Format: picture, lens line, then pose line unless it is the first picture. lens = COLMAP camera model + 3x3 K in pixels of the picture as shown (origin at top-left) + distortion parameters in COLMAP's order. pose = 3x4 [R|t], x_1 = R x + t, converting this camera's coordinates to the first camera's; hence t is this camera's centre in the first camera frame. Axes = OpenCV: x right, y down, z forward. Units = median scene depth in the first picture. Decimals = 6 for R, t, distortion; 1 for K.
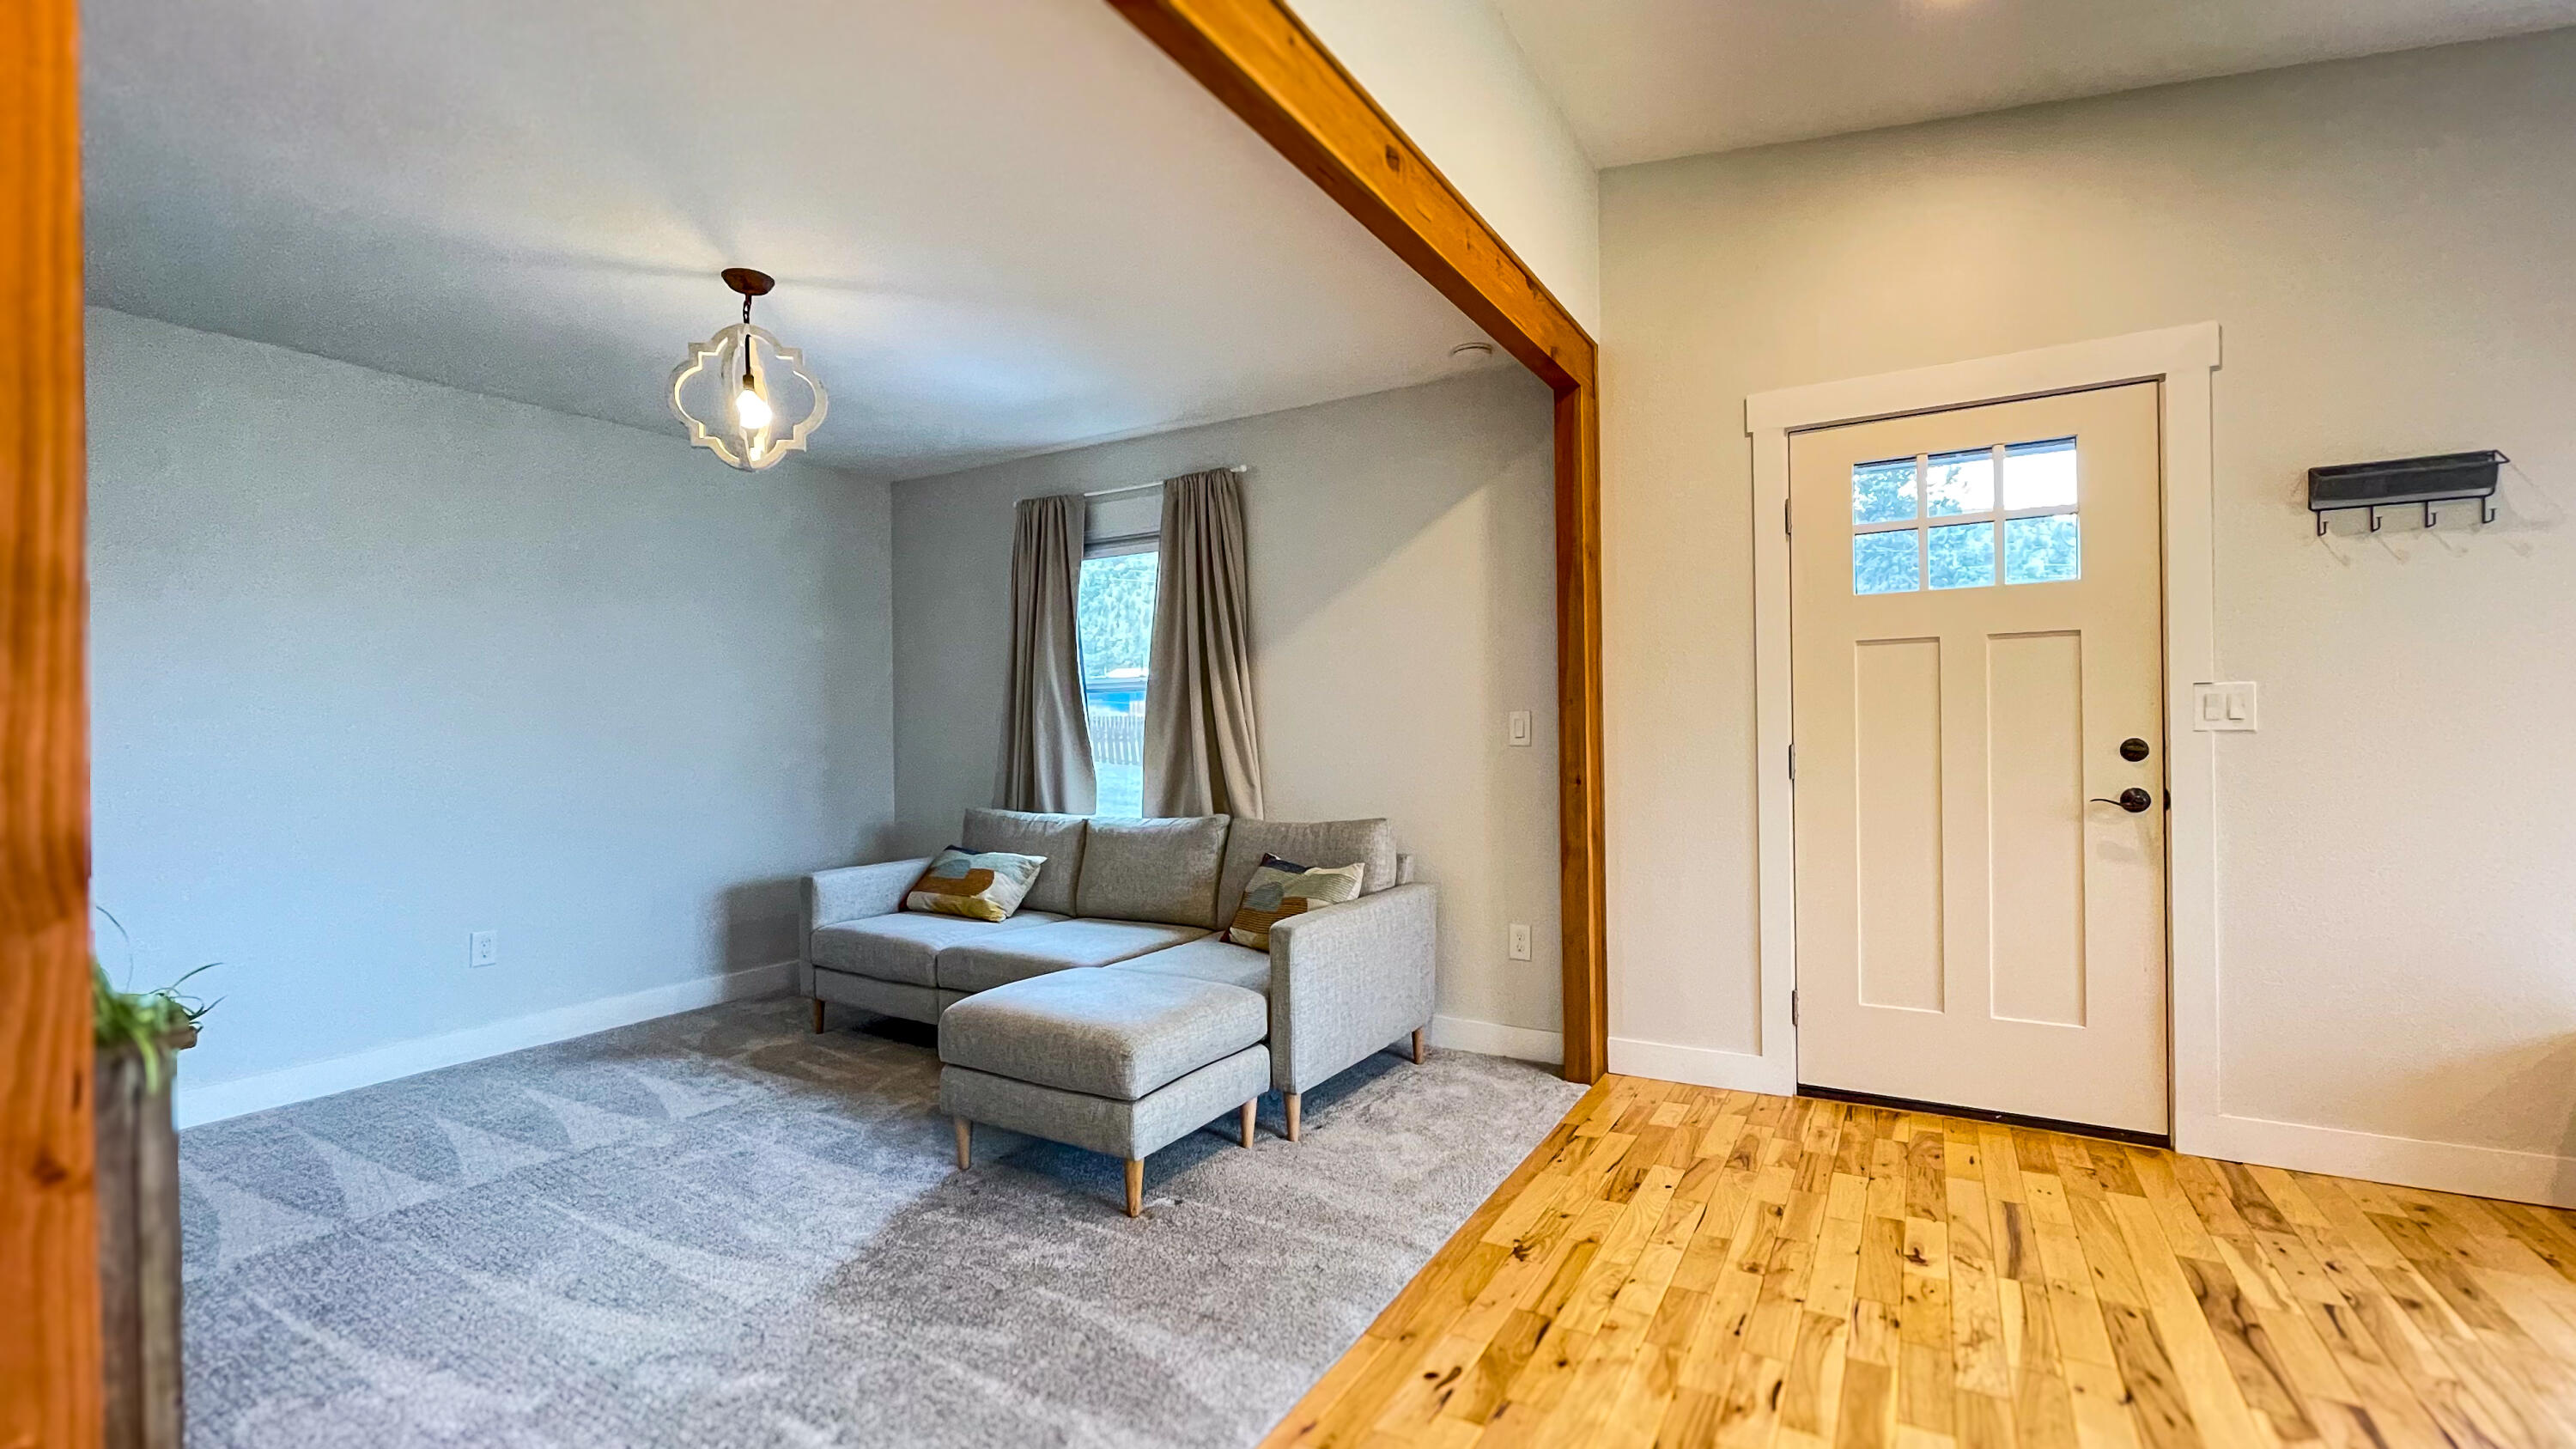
lens RADIAL K [[1060.8, 0, 1288.0], [0, 1060.8, 724.5], [0, 0, 1]] dist [0.001317, 0.000229]
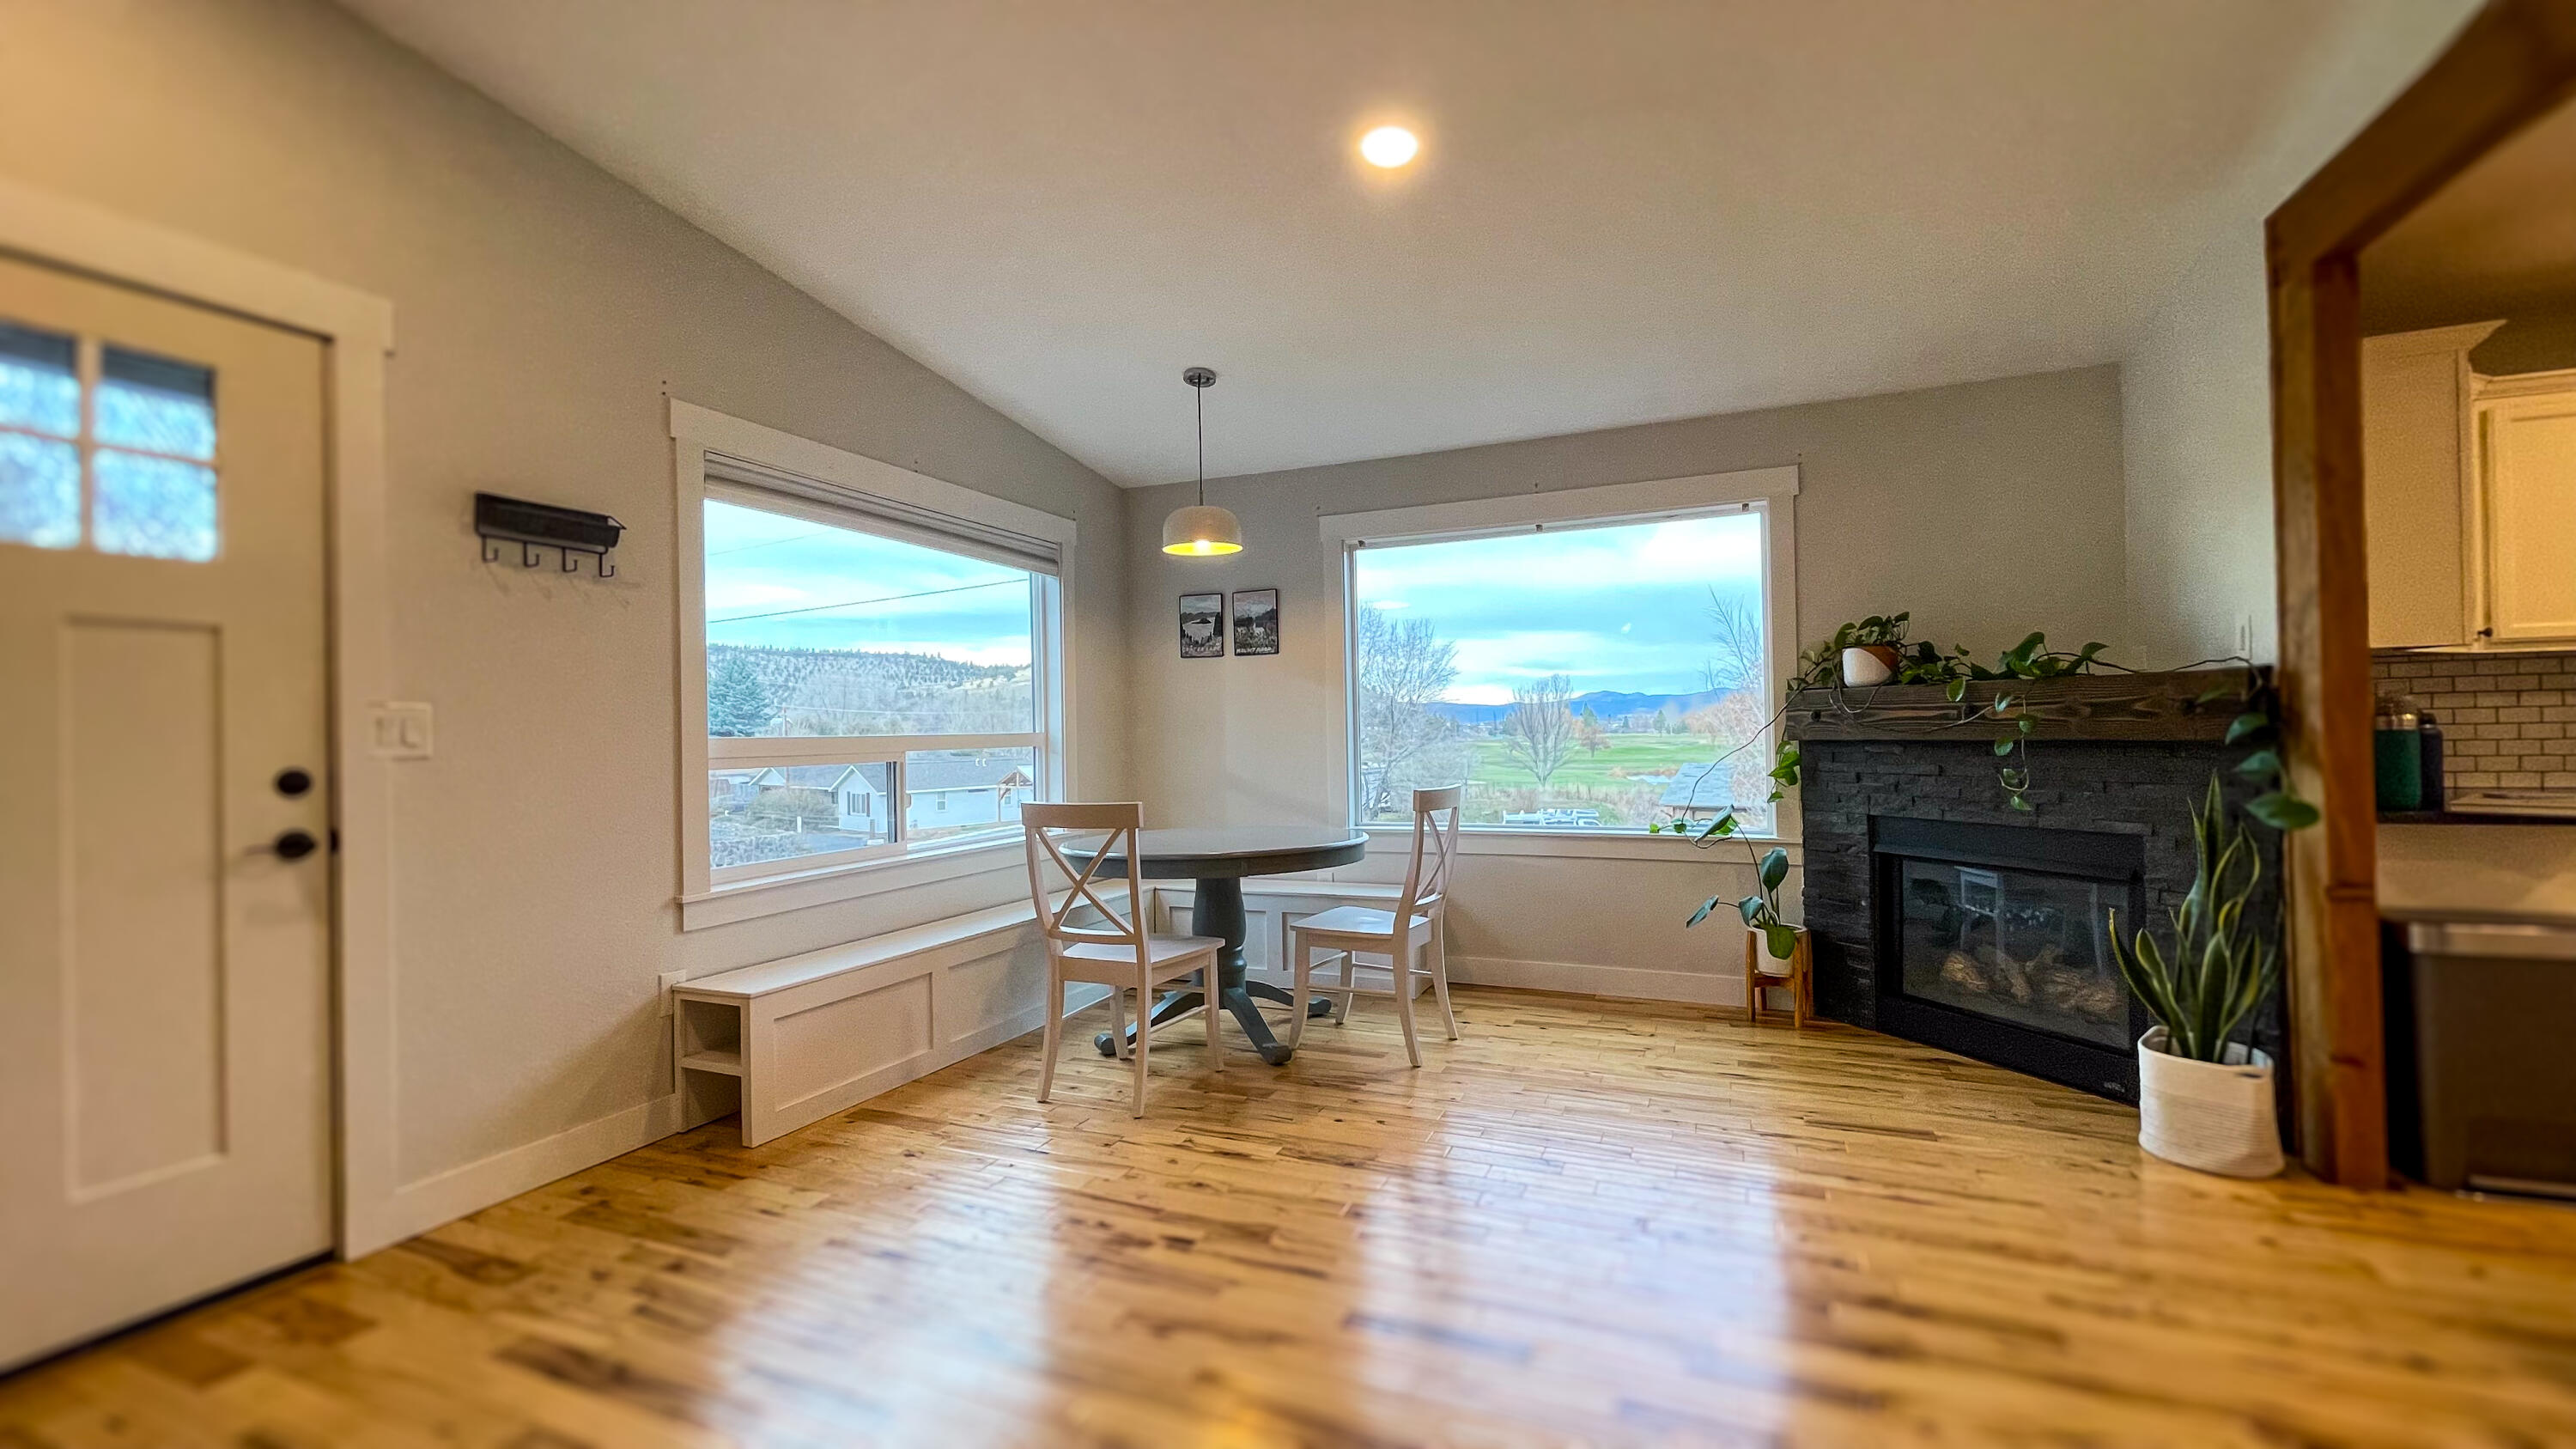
lens RADIAL K [[1039.1, 0, 1282.8], [0, 1039.1, 716.2], [0, 0, 1]] dist [0.000877, 0.000031]
pose [[-0.126779, 0.034949, 0.991315, -0.090317], [0.016172, 0.999319, -0.033163, 0.012364], [-0.991799, 0.011827, -0.127258, 0.376431]]
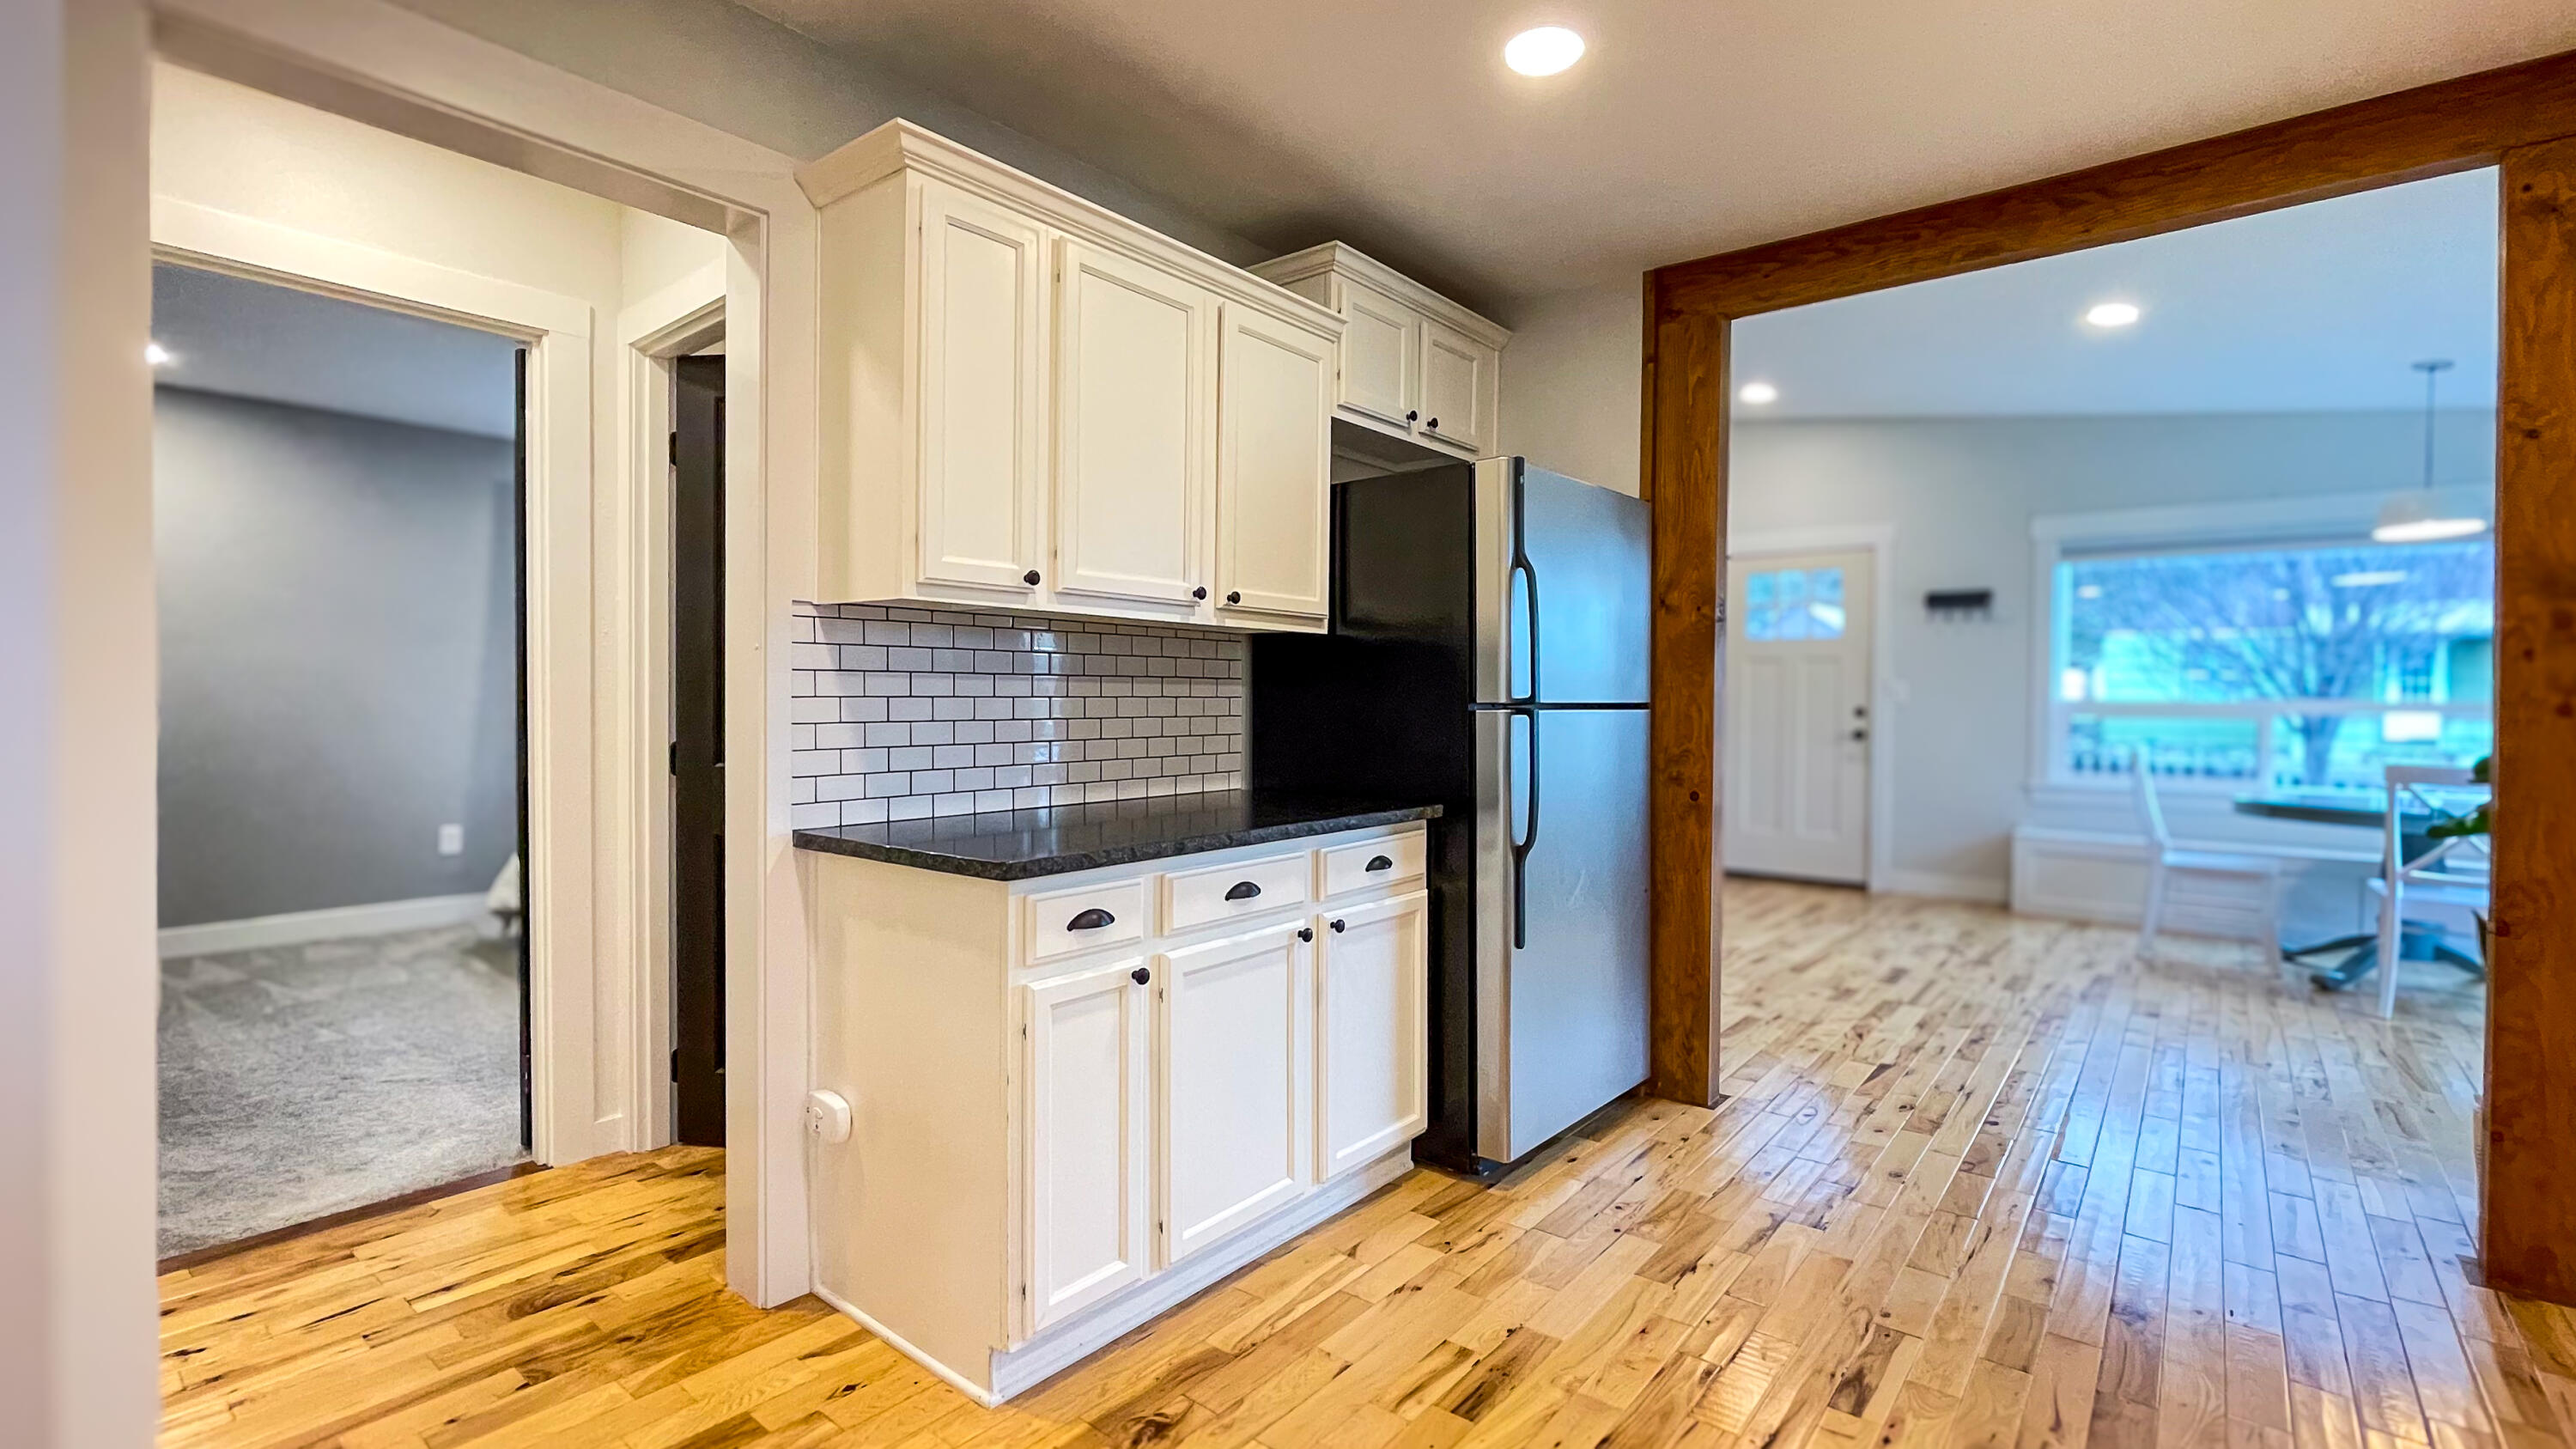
lens RADIAL K [[1081.1, 0, 1293.8], [0, 1081.1, 711.0], [0, 0, 1]] dist [-0.010106, -0.000007]
pose [[0.986787, 0.021580, -0.160582, -0.022978], [-0.018545, 0.999620, 0.020377, -0.003815], [0.160961, -0.017130, 0.986812, -1.542998]]
